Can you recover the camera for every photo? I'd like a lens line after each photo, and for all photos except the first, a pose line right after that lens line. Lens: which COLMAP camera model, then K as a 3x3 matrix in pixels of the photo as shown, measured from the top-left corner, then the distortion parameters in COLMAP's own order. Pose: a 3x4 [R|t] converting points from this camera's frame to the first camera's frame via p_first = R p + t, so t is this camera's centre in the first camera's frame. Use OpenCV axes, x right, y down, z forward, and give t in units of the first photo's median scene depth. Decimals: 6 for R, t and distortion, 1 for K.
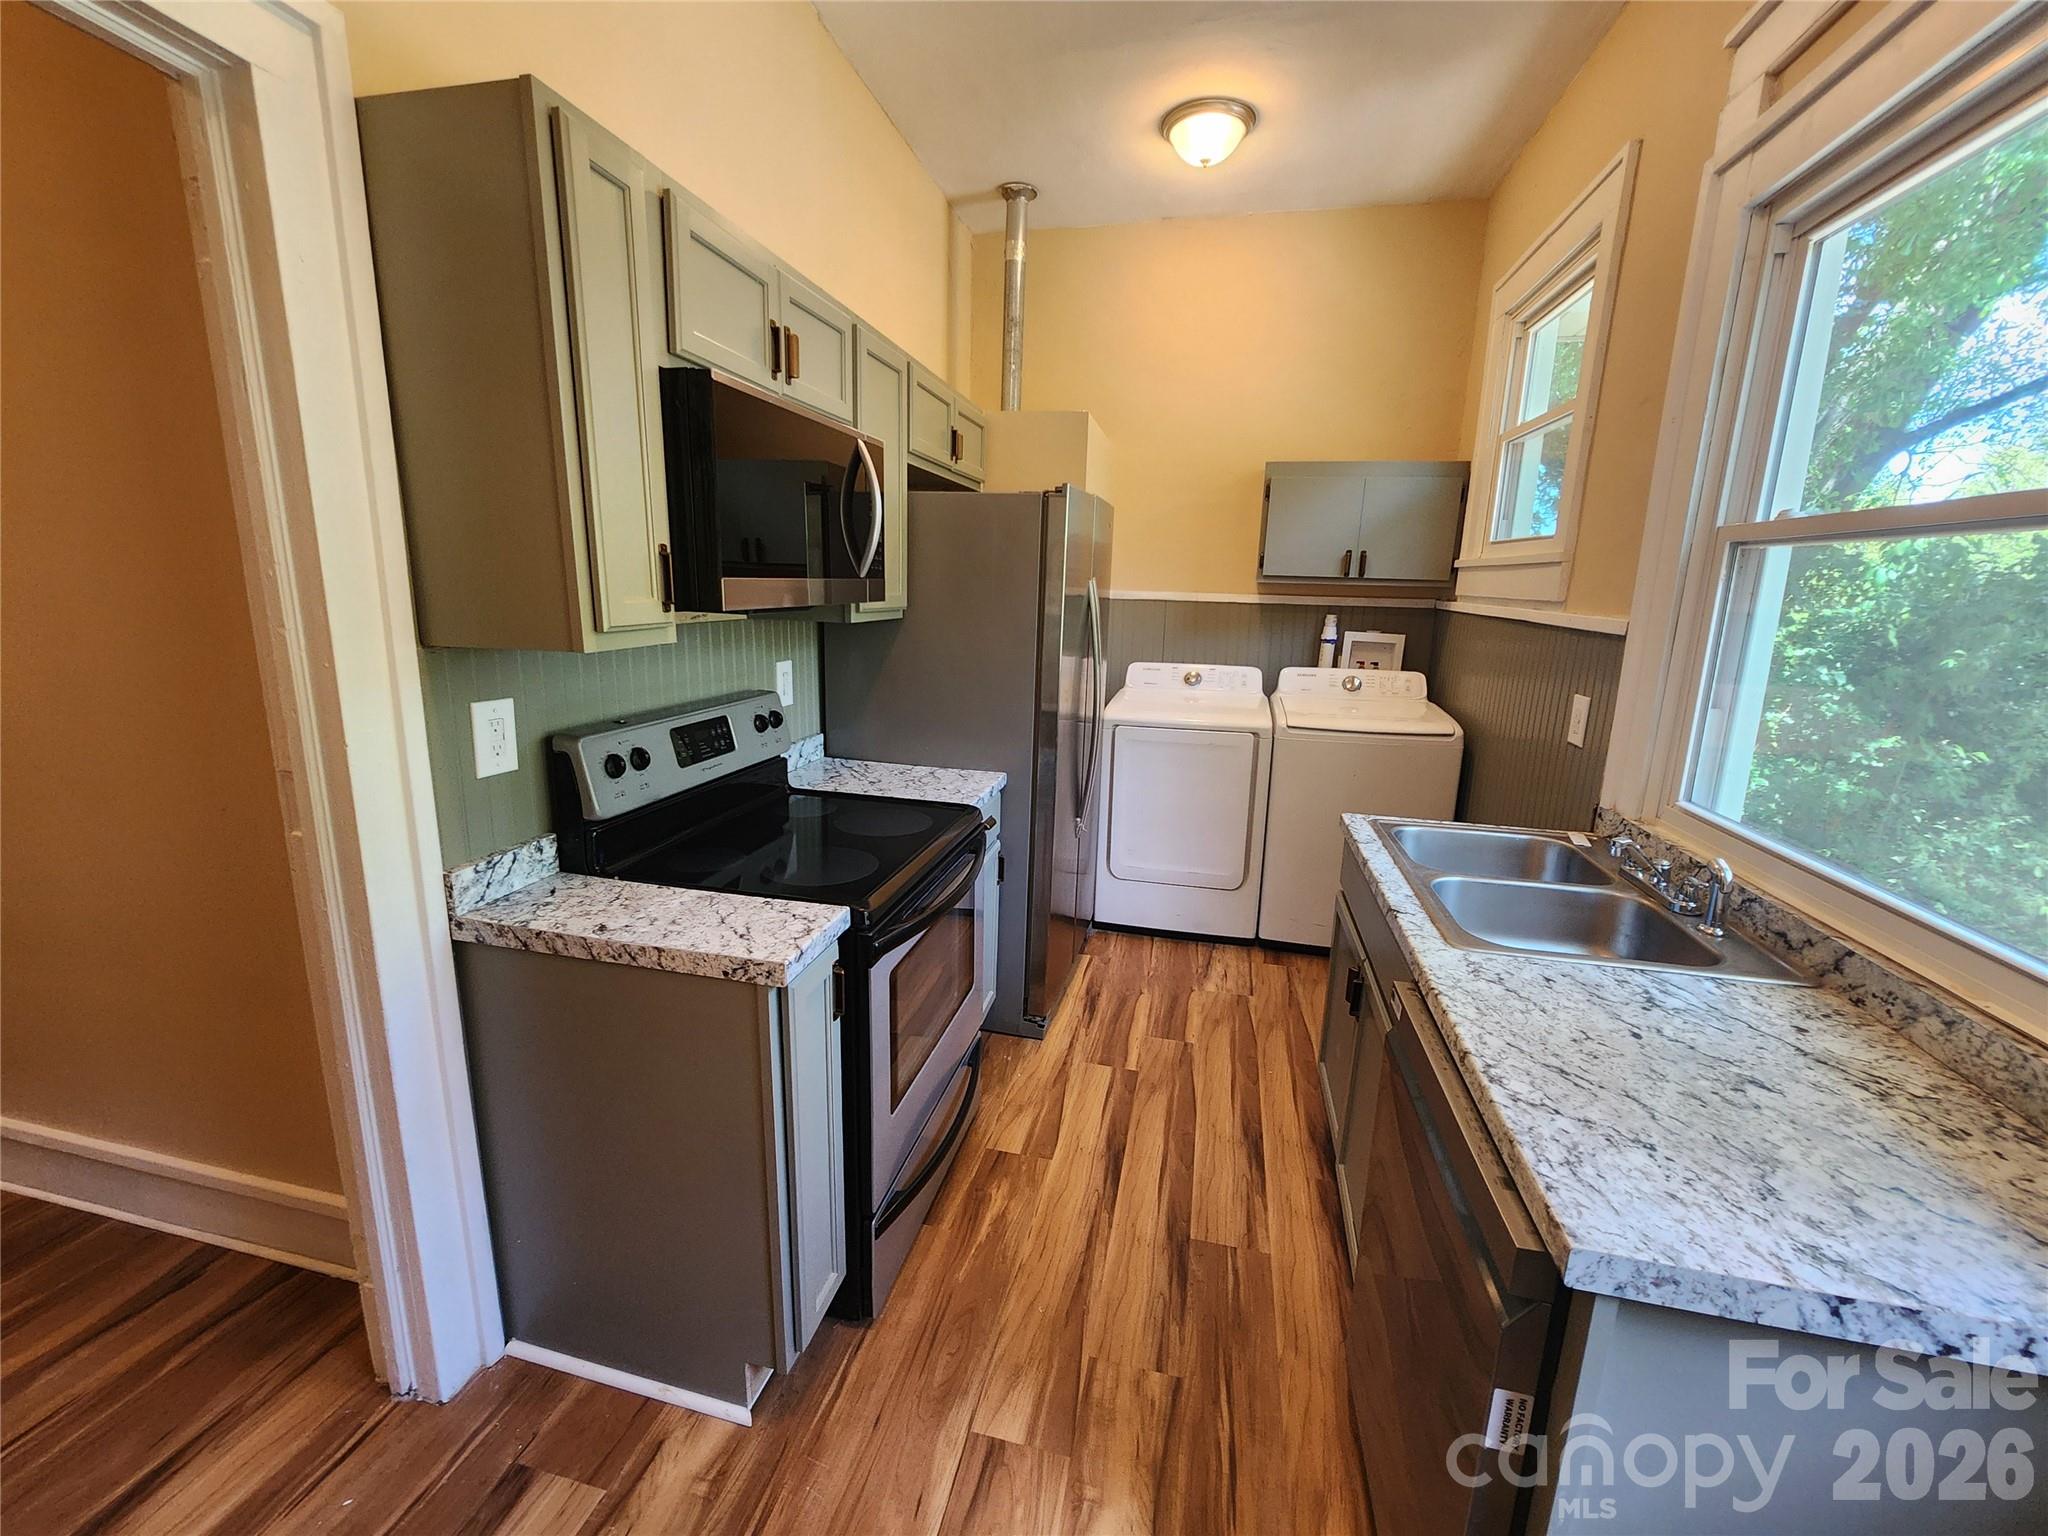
lens RADIAL K [[839.3, 0, 1026.7], [0, 839.3, 763.7], [0, 0, 1]] dist [0.003640, -0.001140]
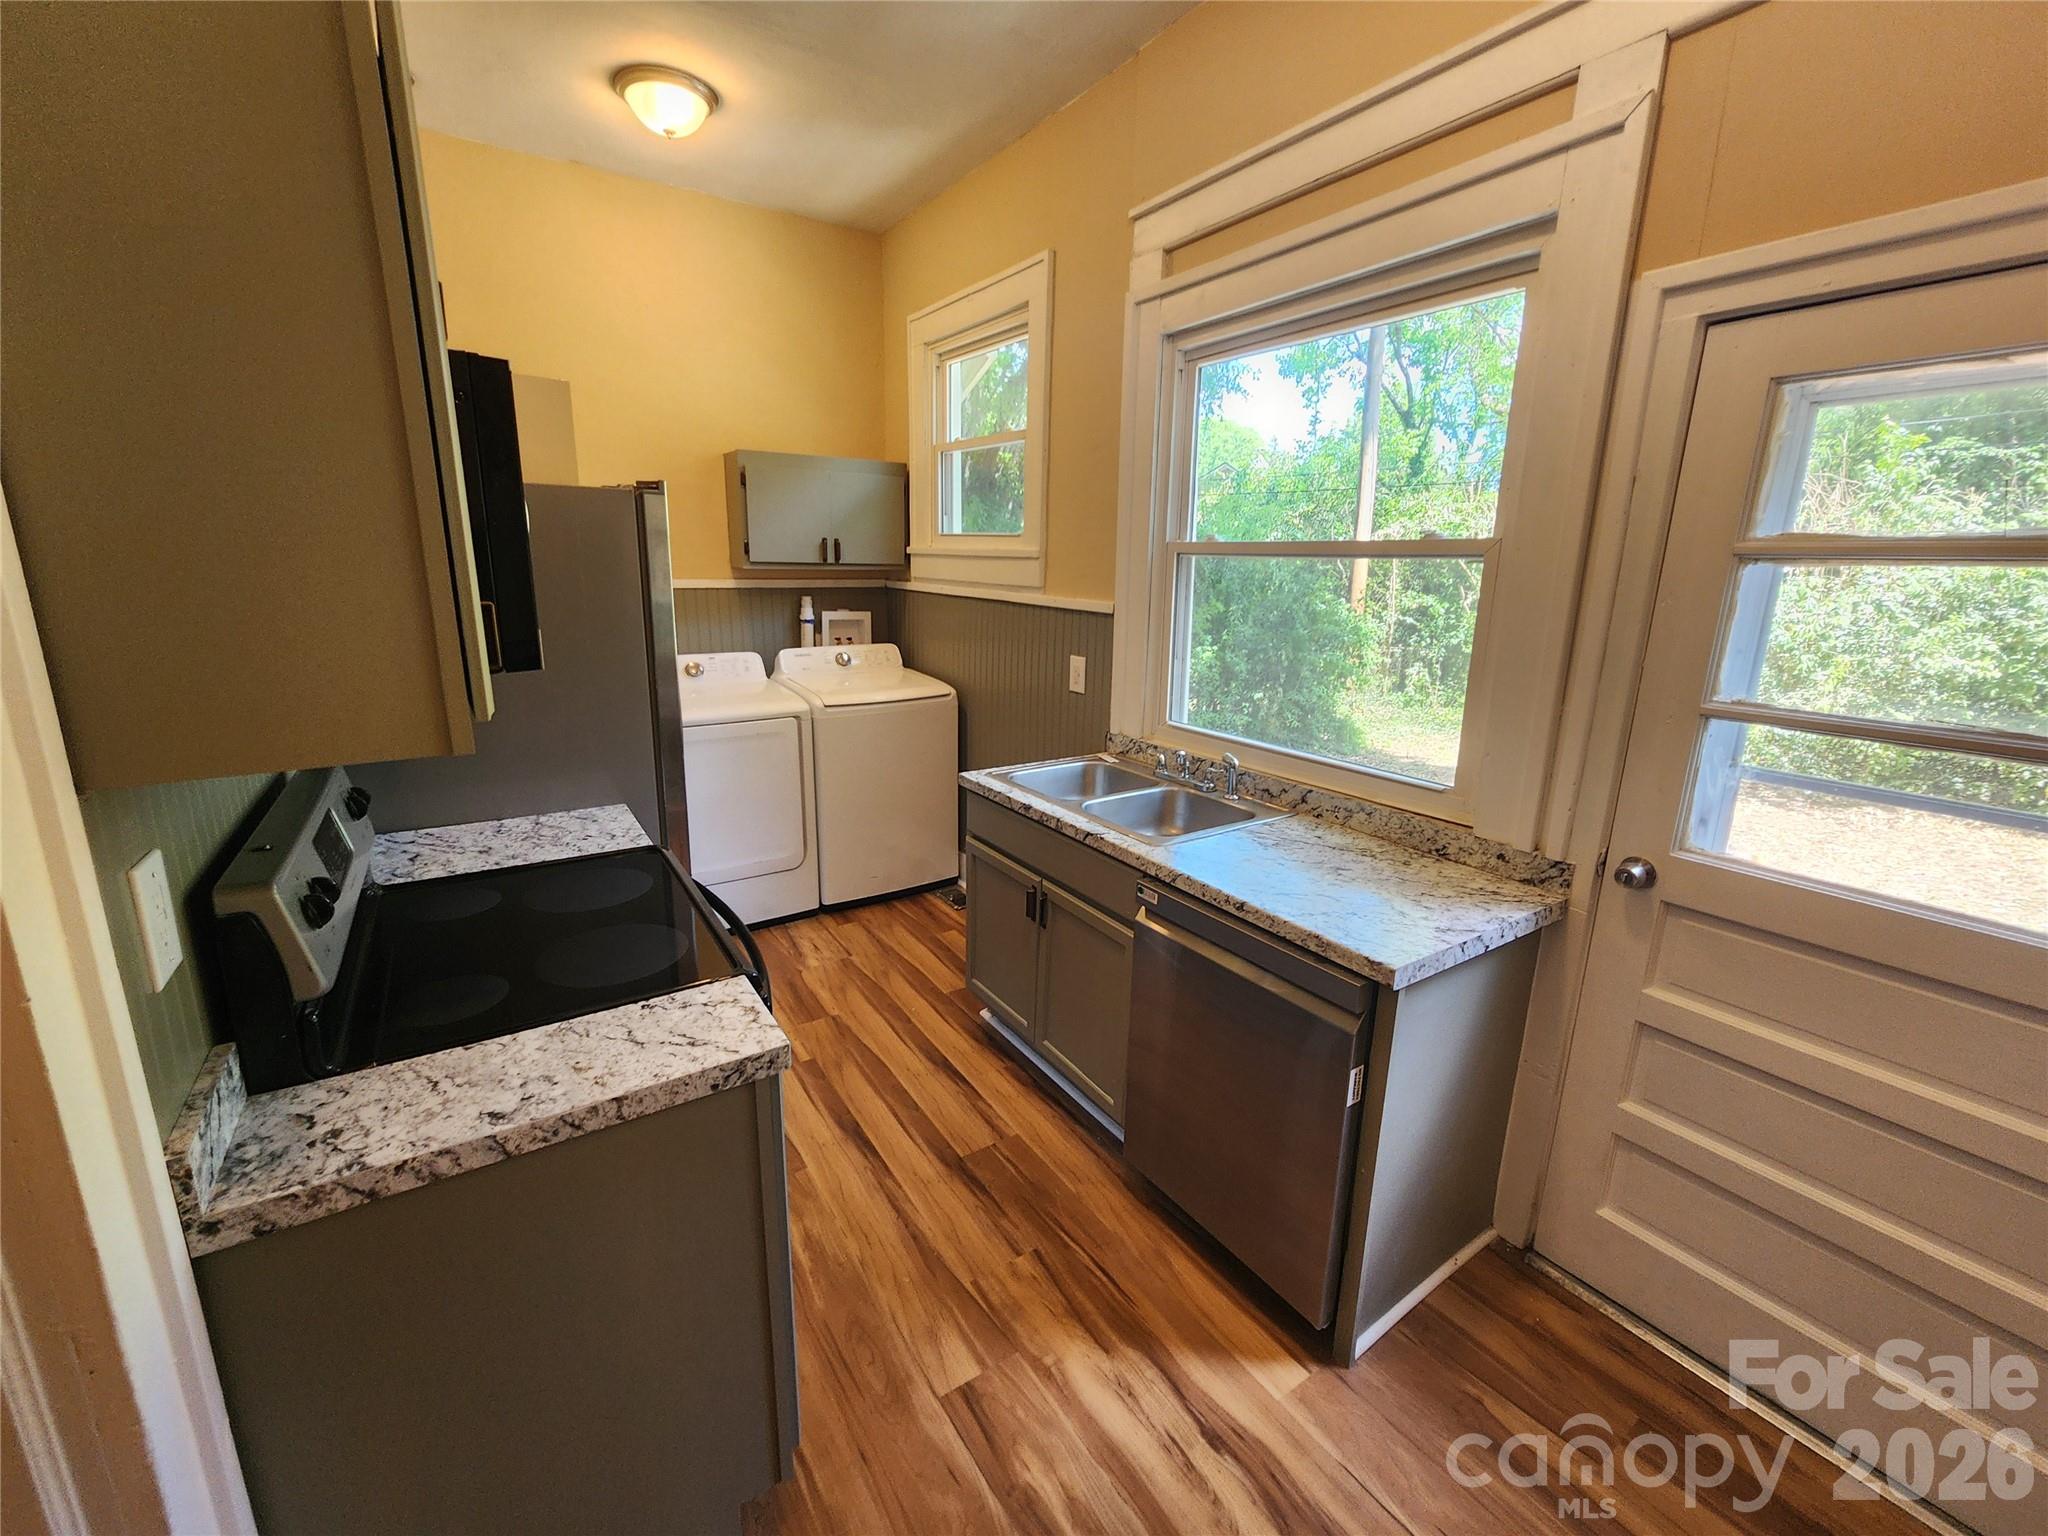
lens RADIAL K [[839.3, 0, 1028.4], [0, 839.3, 759.8], [0, 0, 1]] dist [0.003640, -0.001140]
pose [[0.689379, -0.184172, 0.700598, -0.435491], [0.154947, 0.982247, 0.105746, -0.079050], [-0.707636, 0.035657, 0.705677, 0.093445]]
